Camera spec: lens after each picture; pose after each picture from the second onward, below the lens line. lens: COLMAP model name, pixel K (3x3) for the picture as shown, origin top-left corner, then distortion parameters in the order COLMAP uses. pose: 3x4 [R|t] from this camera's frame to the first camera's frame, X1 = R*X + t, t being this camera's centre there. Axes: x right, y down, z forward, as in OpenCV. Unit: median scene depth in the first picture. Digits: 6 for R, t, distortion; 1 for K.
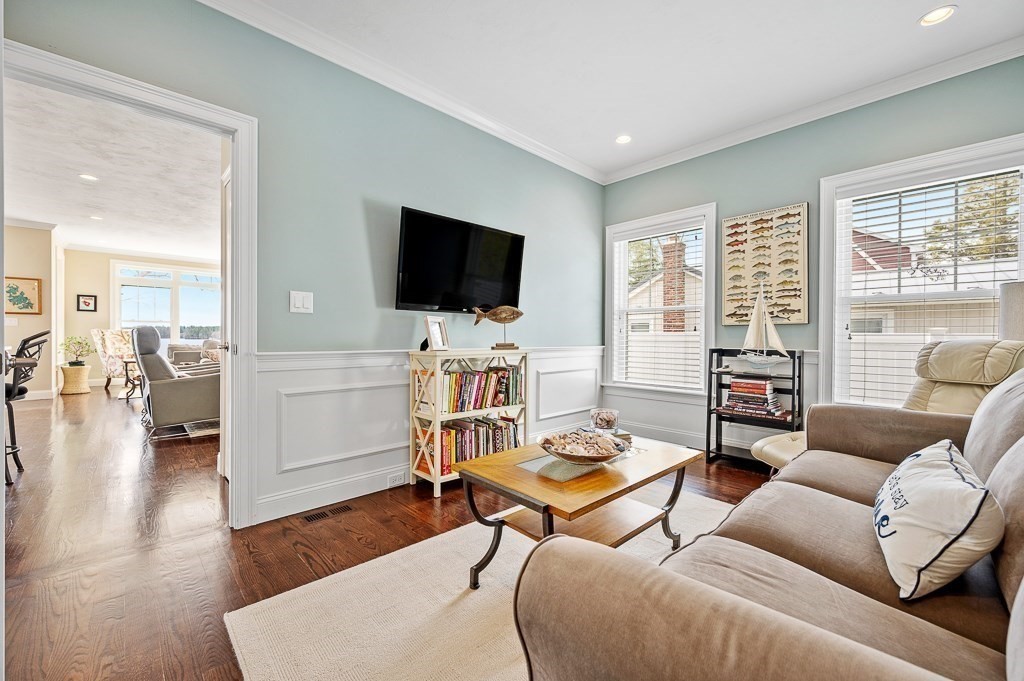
lens RADIAL K [[417.3, 0, 513.5], [0, 417.3, 339.6], [0, 0, 1]] dist [0.003337, 0.000422]
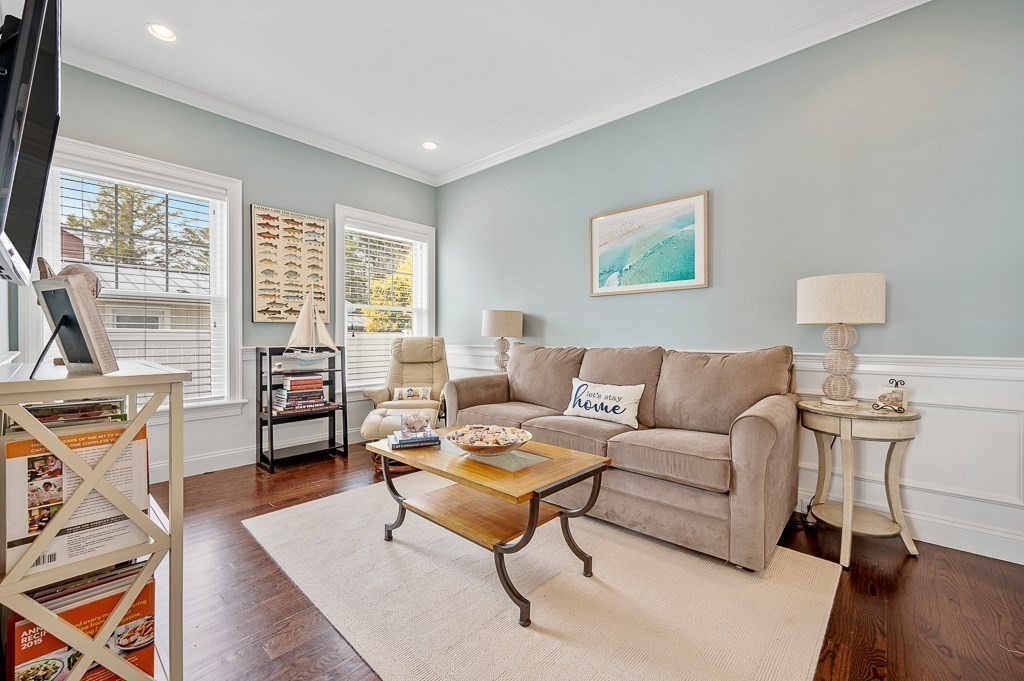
lens RADIAL K [[417.3, 0, 514.0], [0, 417.3, 338.3], [0, 0, 1]] dist [0.003337, 0.000422]
pose [[-0.097702, -0.010434, 0.995161, -0.482383], [0.004105, 0.999932, 0.010888, -0.006403], [-0.995207, 0.005149, -0.097653, 0.559899]]
